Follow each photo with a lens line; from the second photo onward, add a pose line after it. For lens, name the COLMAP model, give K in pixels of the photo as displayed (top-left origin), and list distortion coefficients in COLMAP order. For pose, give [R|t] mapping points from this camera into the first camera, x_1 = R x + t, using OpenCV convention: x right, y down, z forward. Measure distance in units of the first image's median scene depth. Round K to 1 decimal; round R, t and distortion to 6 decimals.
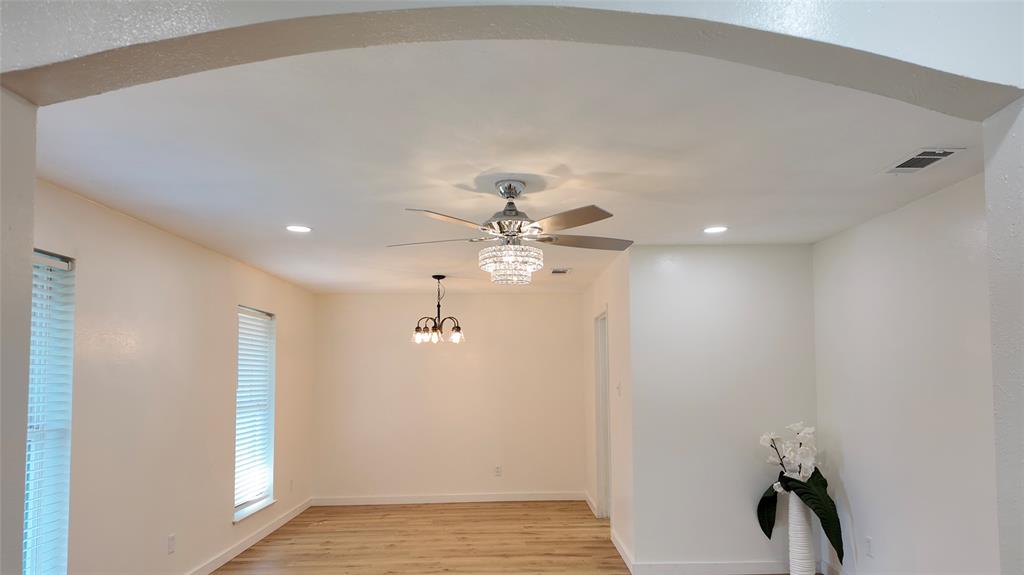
lens RADIAL K [[643.3, 0, 531.1], [0, 643.3, 337.1], [0, 0, 1]] dist [0.108926, -0.128541]
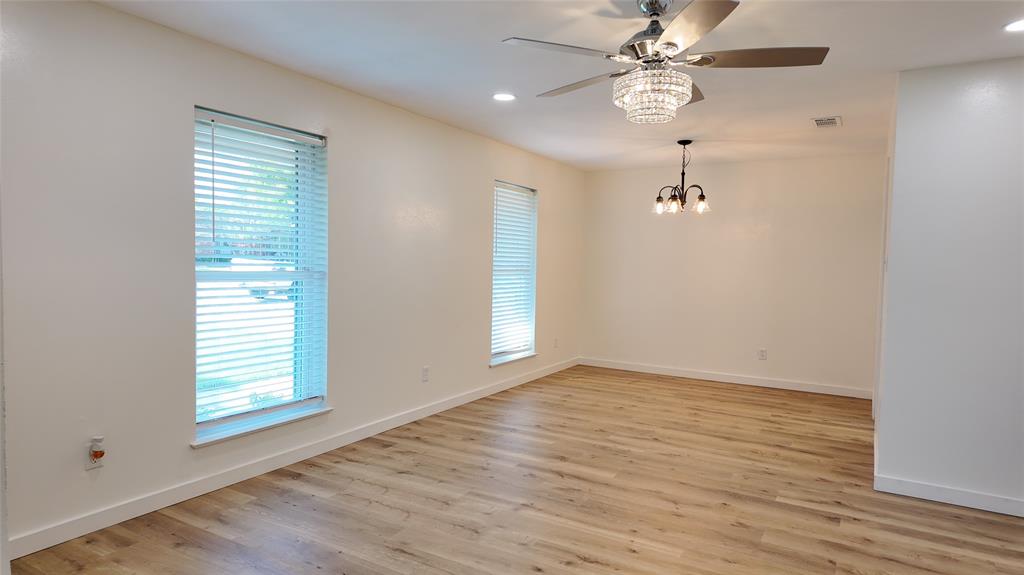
lens RADIAL K [[597.8, 0, 512.0], [0, 597.8, 287.5], [0, 0, 1]] dist [0.088165, -0.098821]
pose [[0.847266, 0.051587, -0.528658, 0.133388], [0.003236, 0.994753, 0.102254, 0.029189], [0.531159, -0.088347, 0.842653, 0.114210]]
